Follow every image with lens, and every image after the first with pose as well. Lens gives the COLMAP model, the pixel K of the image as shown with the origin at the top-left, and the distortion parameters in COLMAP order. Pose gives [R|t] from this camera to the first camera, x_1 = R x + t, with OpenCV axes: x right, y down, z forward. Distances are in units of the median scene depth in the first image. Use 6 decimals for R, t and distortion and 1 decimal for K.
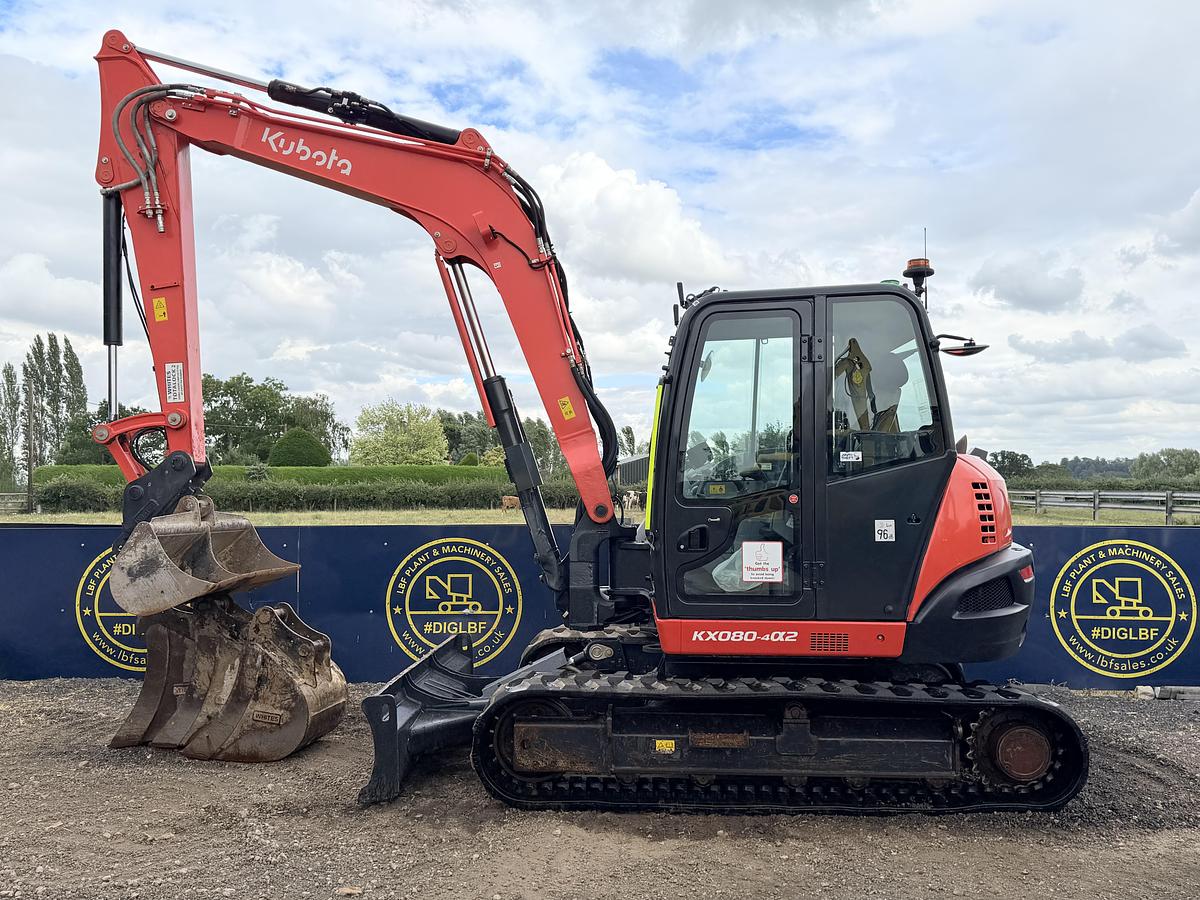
lens RADIAL K [[1034.3, 0, 589.9], [0, 1034.3, 448.5], [0, 0, 1]] dist [0.095225, -0.154567]
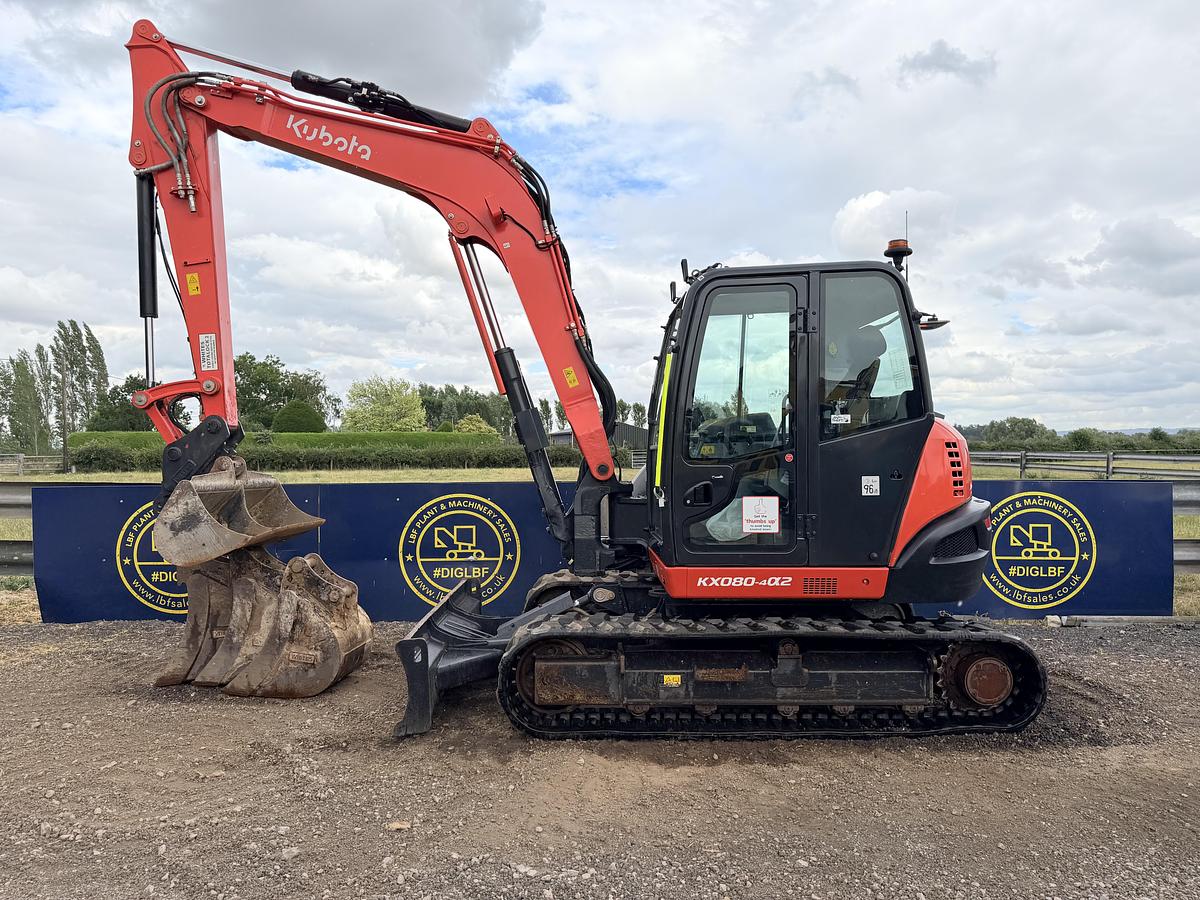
lens RADIAL K [[857.5, 0, 589.4], [0, 857.5, 454.2], [0, 0, 1]] dist [0.078990, -0.115594]
pose [[0.998559, -0.003238, 0.053568, -0.052046], [0.000966, 0.999101, 0.042378, 0.004720], [-0.053657, -0.042265, 0.997665, 0.079865]]
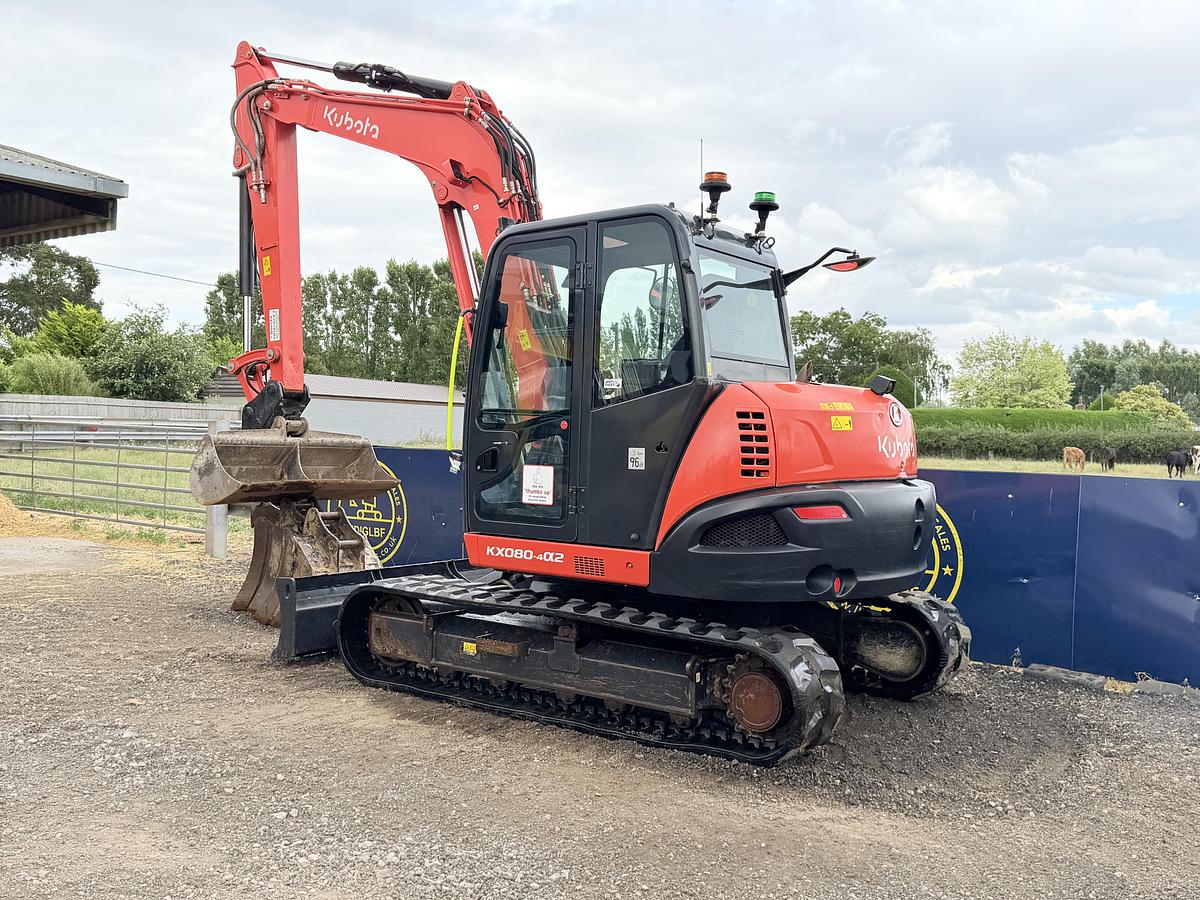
lens RADIAL K [[1137.4, 0, 590.3], [0, 1137.4, 450.5], [0, 0, 1]] dist [0.076992, -0.004980]
pose [[0.839438, 0.033062, -0.542448, 0.665820], [-0.004351, 0.998525, 0.054126, 0.010443], [0.543437, -0.043075, 0.838344, 0.059839]]
